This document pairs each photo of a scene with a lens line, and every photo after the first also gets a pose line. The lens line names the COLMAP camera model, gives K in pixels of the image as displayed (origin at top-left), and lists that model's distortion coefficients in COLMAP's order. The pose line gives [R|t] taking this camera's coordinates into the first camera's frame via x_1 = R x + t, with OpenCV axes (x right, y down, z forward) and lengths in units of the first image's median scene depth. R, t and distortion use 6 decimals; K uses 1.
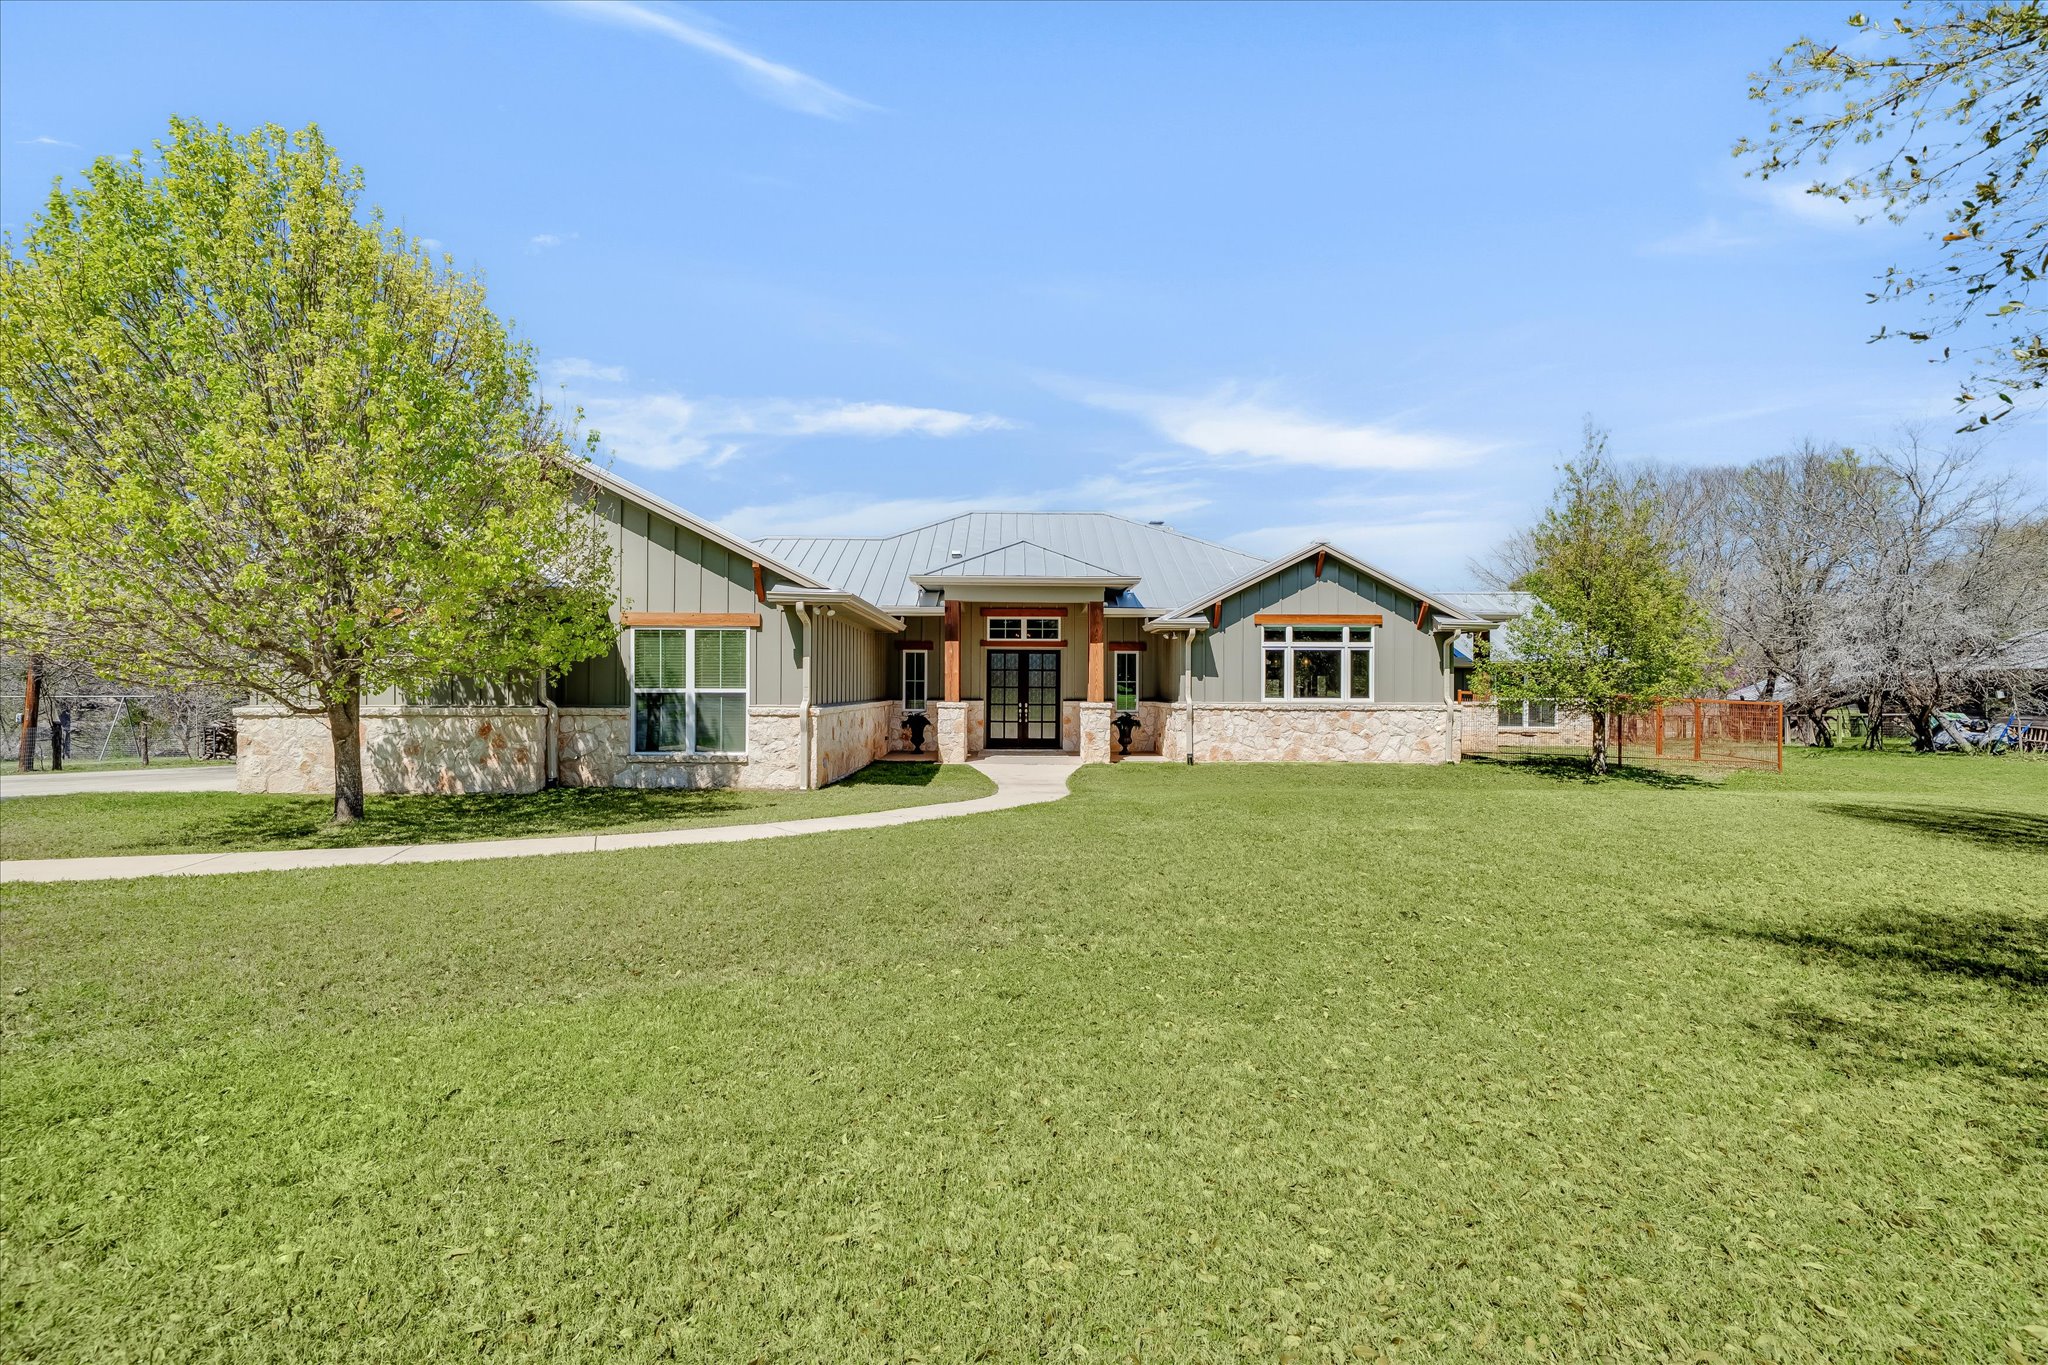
lens RADIAL K [[800.1, 0, 1032.9], [0, 800.1, 683.7], [0, 0, 1]] dist [0.000593, 0.000470]
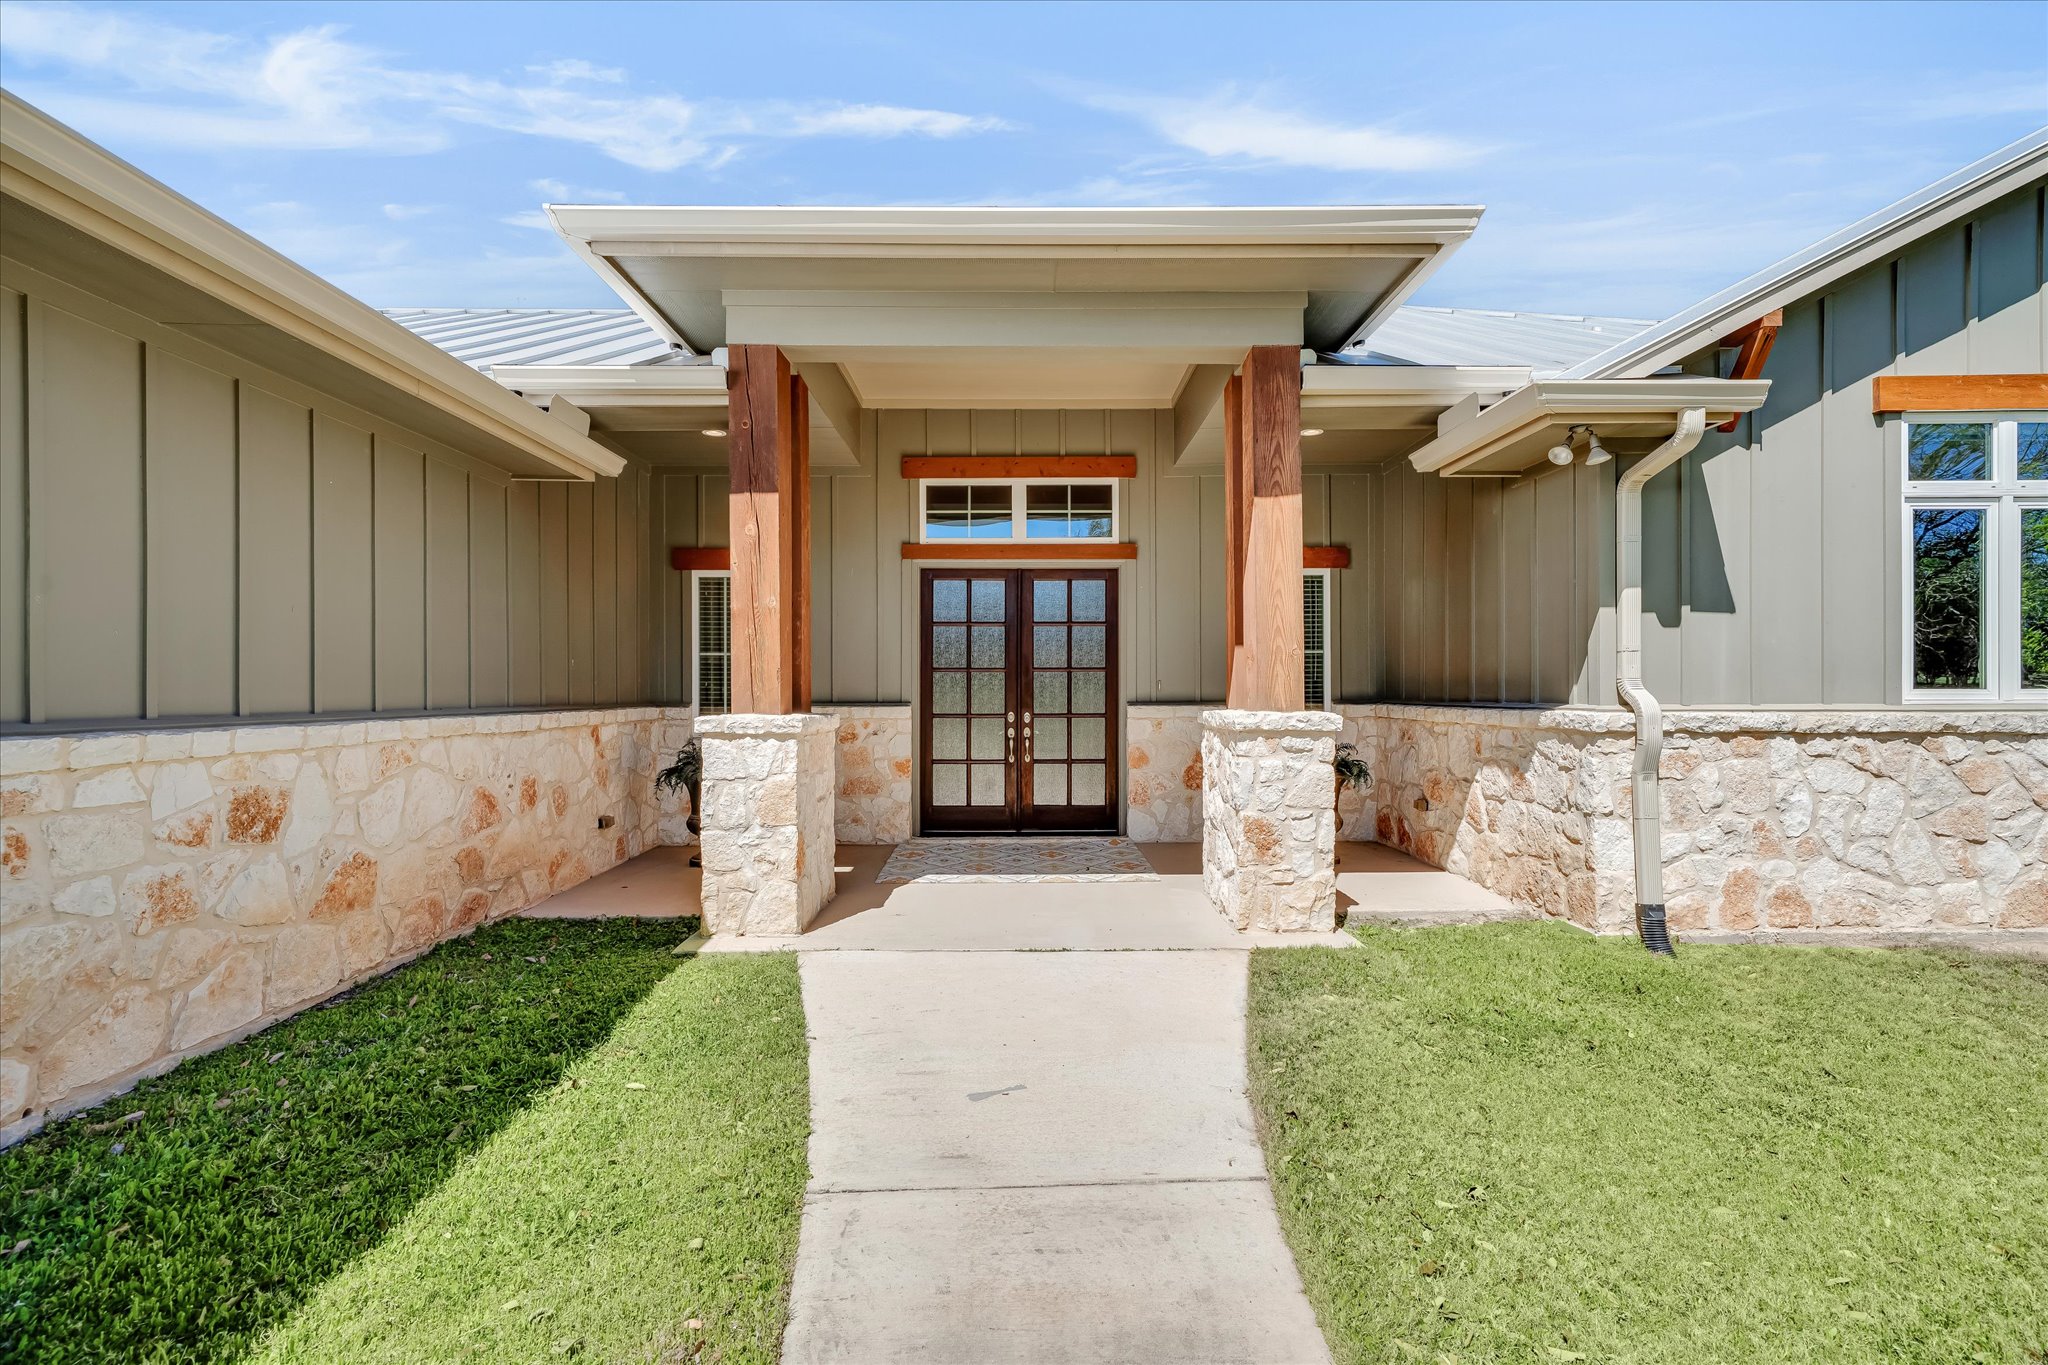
lens RADIAL K [[800.1, 0, 1032.9], [0, 800.1, 683.7], [0, 0, 1]] dist [0.000593, 0.000470]
pose [[0.999943, -0.008908, -0.005840, -0.003795], [0.008905, 0.999960, -0.000489, 0.013185], [0.005844, 0.000437, 0.999983, 0.711899]]
